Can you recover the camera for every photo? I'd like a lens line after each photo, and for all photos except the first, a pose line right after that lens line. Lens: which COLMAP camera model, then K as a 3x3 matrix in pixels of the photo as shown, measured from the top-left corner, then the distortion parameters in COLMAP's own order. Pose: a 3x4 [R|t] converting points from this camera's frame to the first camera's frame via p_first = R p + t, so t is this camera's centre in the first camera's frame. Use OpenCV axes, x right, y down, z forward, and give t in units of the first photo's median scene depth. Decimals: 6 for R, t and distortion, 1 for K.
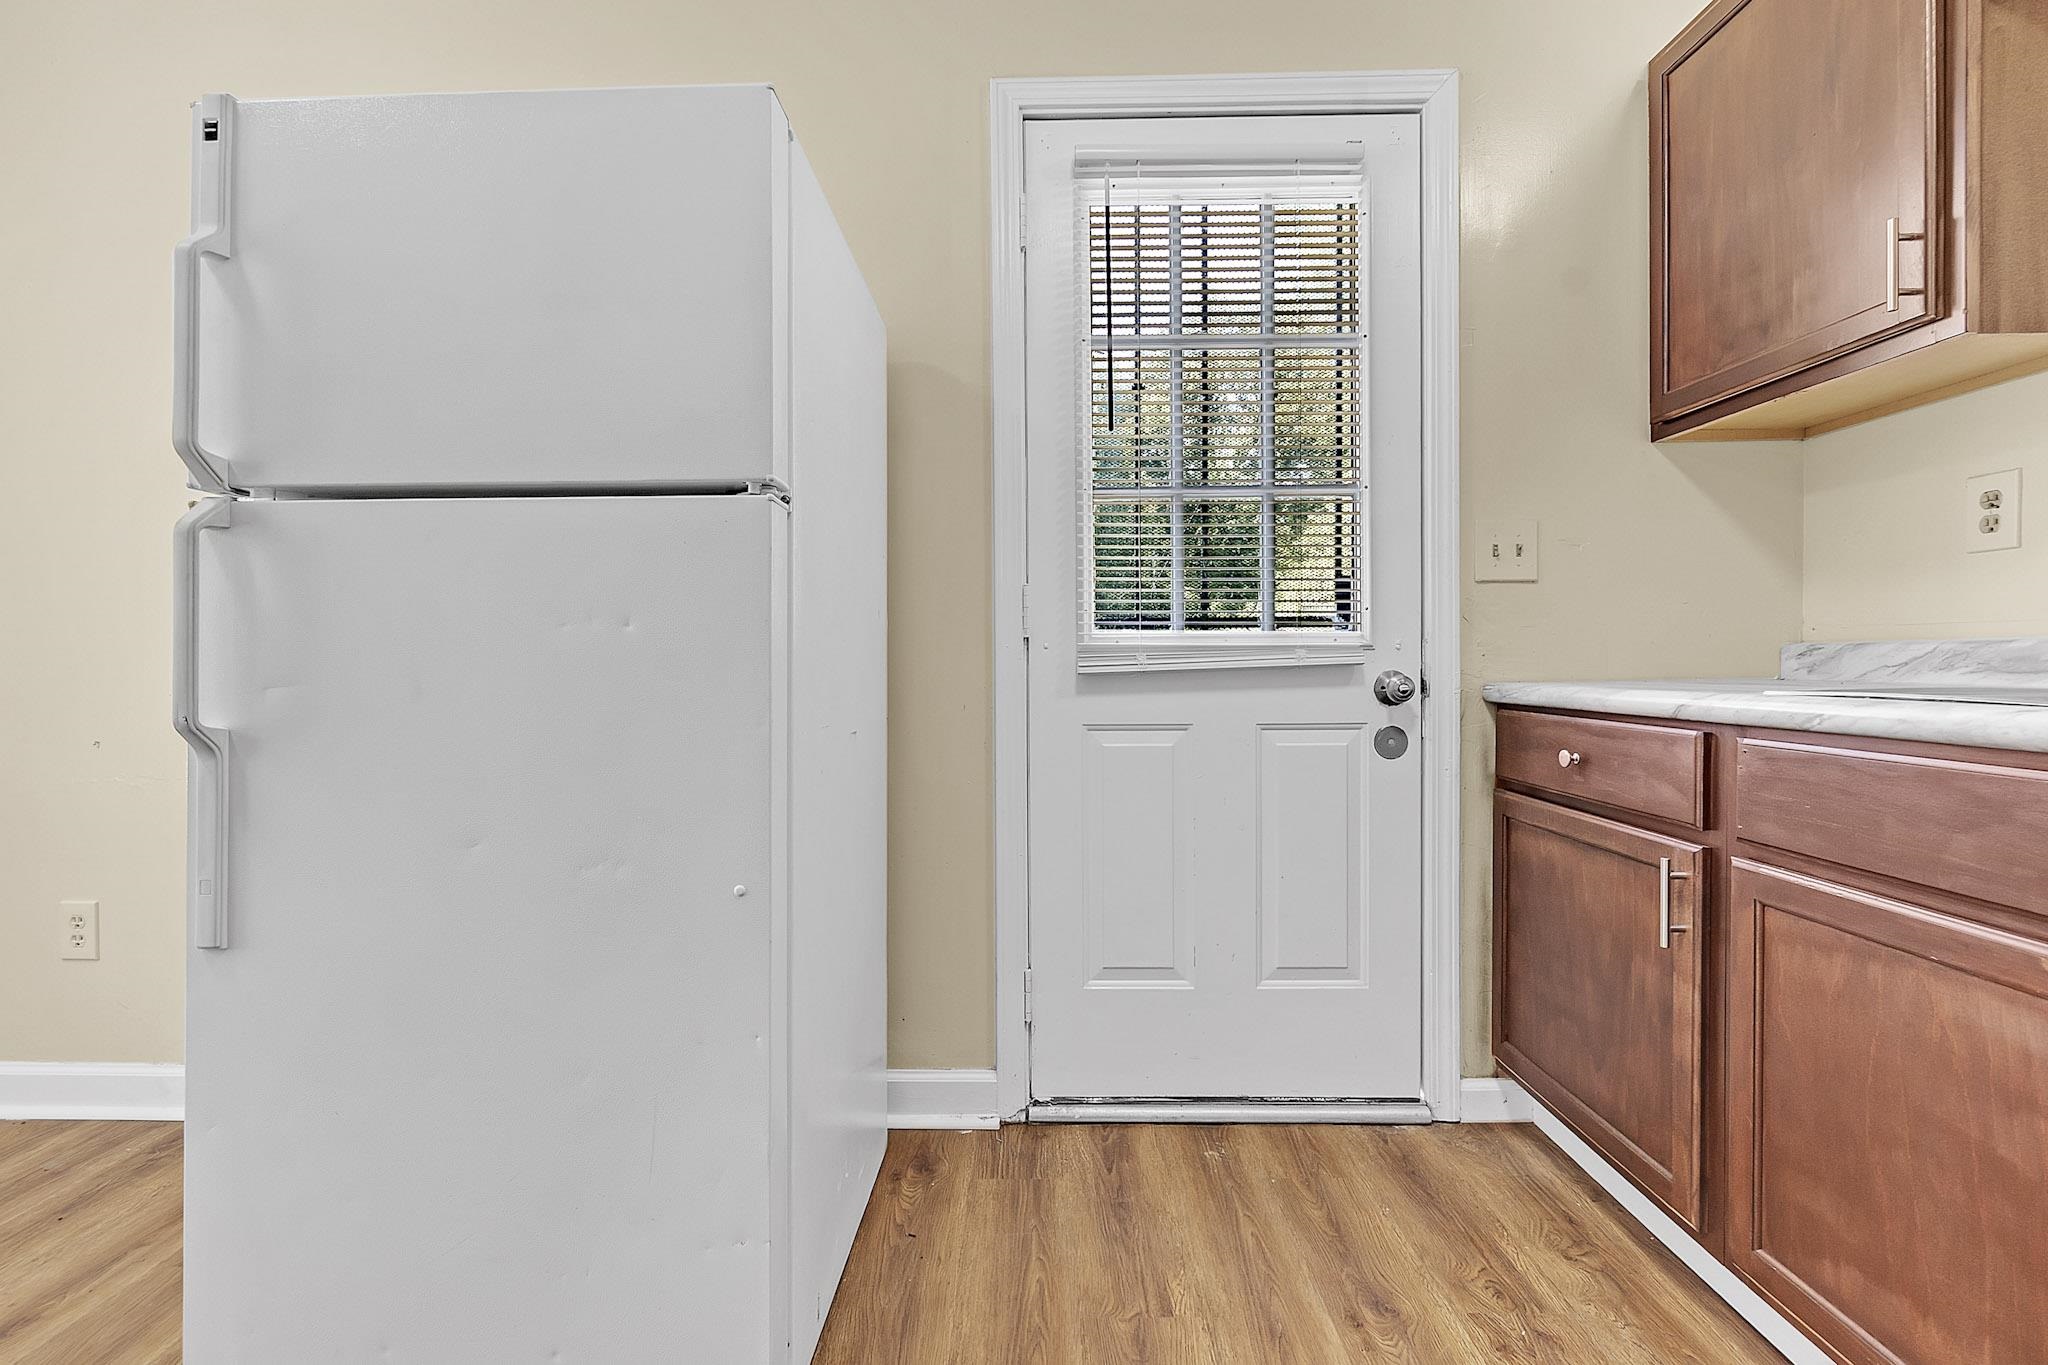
lens RADIAL K [[878.7, 0, 1024.0], [0, 878.7, 682.5], [0, 0, 1]] dist [-0.002953, -0.000095]
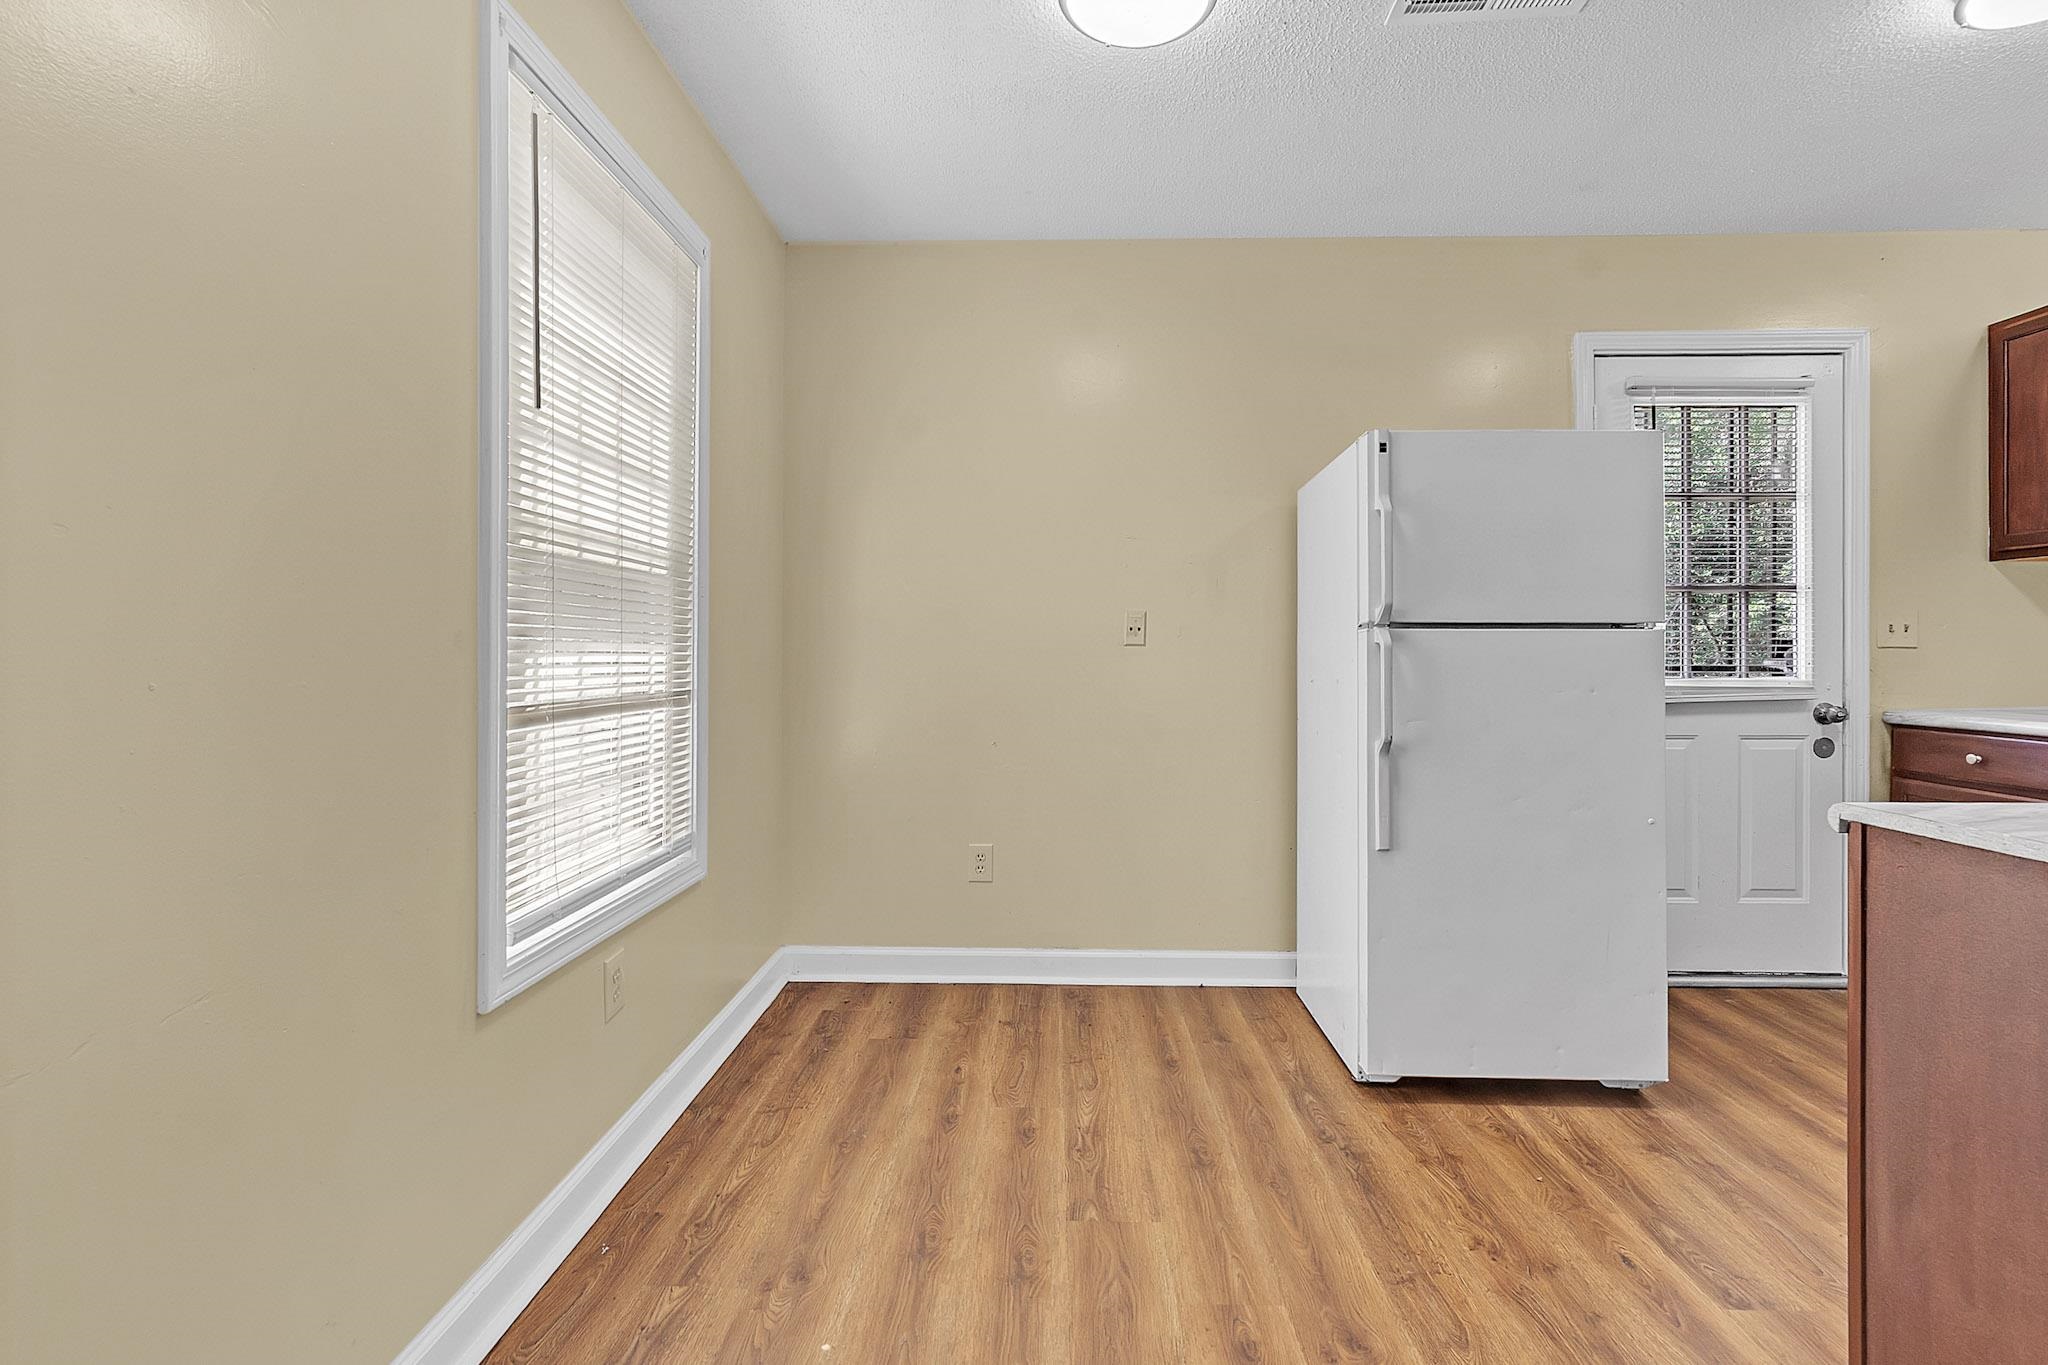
lens RADIAL K [[918.6, 0, 1027.4], [0, 918.6, 658.8], [0, 0, 1]] dist [0.000347, 0.000539]
pose [[0.999970, 0.006717, 0.003979, -1.044211], [-0.006664, 0.999892, -0.013106, -0.062094], [-0.004066, 0.013079, 0.999906, -0.668387]]
